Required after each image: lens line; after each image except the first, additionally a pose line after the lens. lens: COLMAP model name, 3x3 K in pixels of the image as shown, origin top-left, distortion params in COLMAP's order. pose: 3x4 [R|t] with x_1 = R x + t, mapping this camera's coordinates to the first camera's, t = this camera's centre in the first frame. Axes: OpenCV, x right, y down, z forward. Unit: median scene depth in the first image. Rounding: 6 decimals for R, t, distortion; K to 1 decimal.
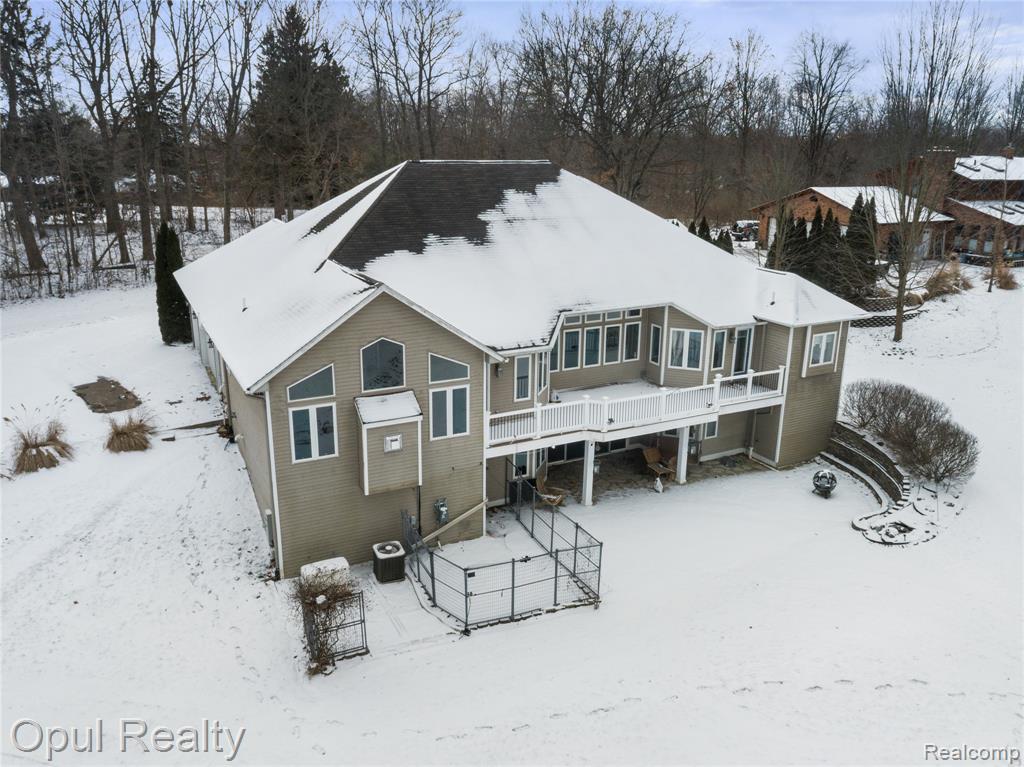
lens RADIAL K [[780.4, 0, 512.0], [0, 780.4, 383.5], [0, 0, 1]] dist [-0.012294, -0.003375]
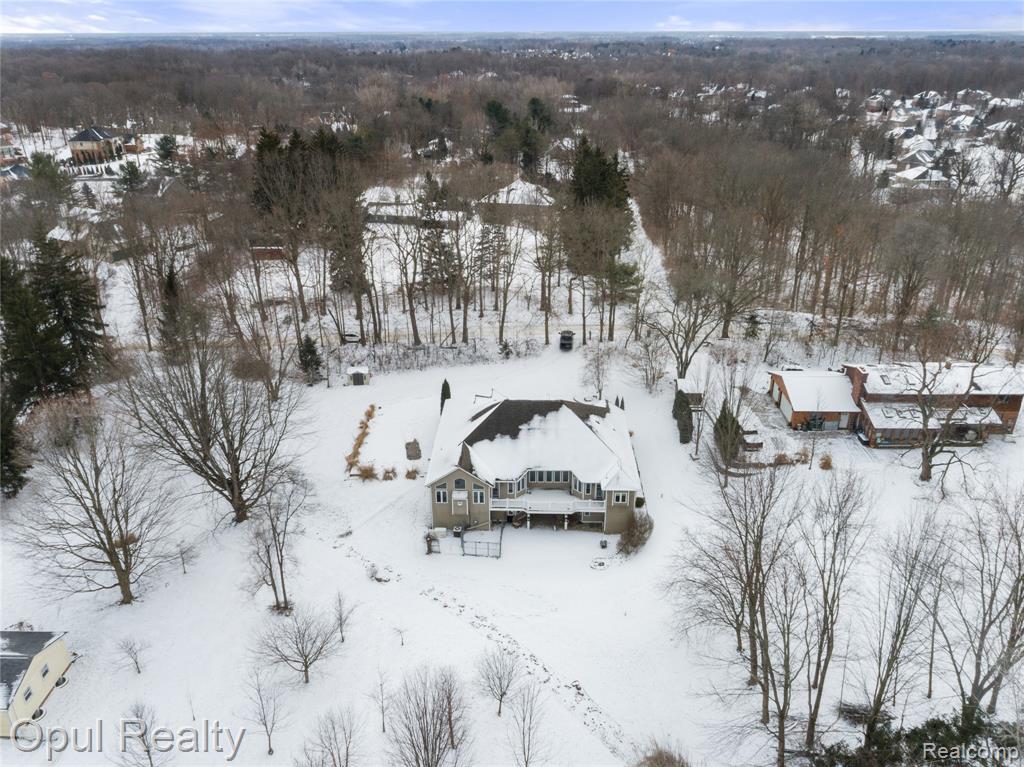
lens RADIAL K [[780.4, 0, 512.0], [0, 780.4, 383.5], [0, 0, 1]] dist [-0.012294, -0.003375]
pose [[0.875915, 0.193012, -0.442176, 1.325244], [-0.130969, 0.977200, 0.167114, -0.941882], [0.464349, -0.088466, 0.881223, -1.774543]]
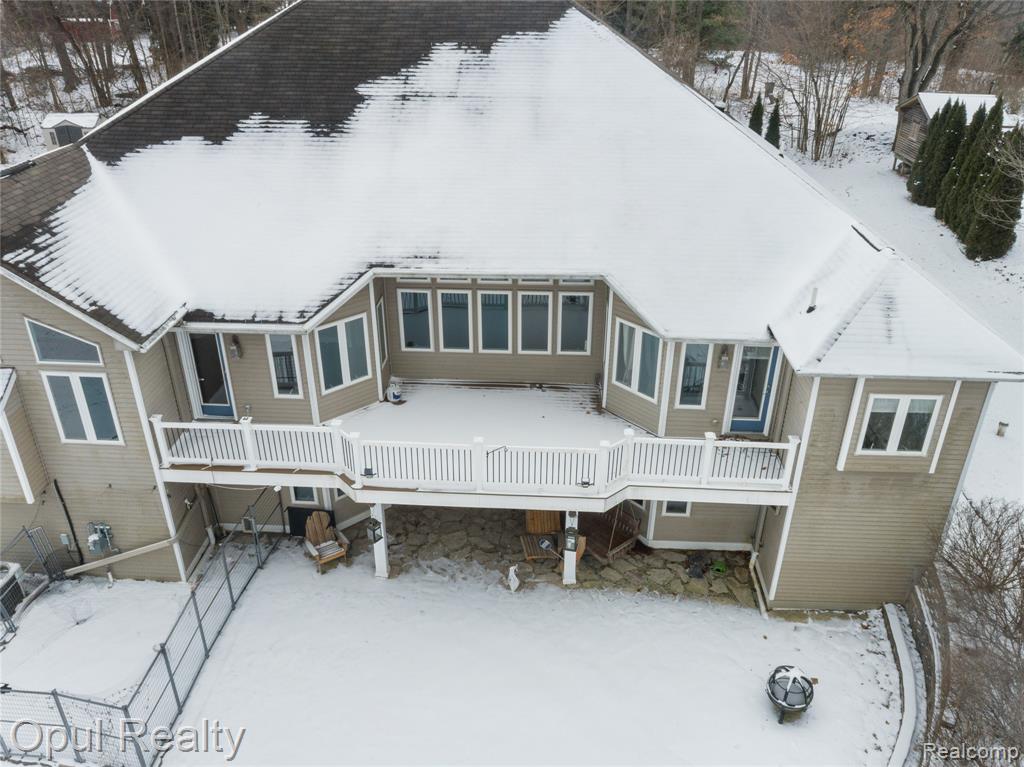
lens RADIAL K [[780.4, 0, 512.0], [0, 780.4, 383.5], [0, 0, 1]] dist [-0.012294, -0.003375]
pose [[0.860649, 0.233079, -0.452722, 0.438222], [-0.142948, 0.963929, 0.224515, -0.152702], [0.488721, -0.128513, 0.862923, 0.520058]]
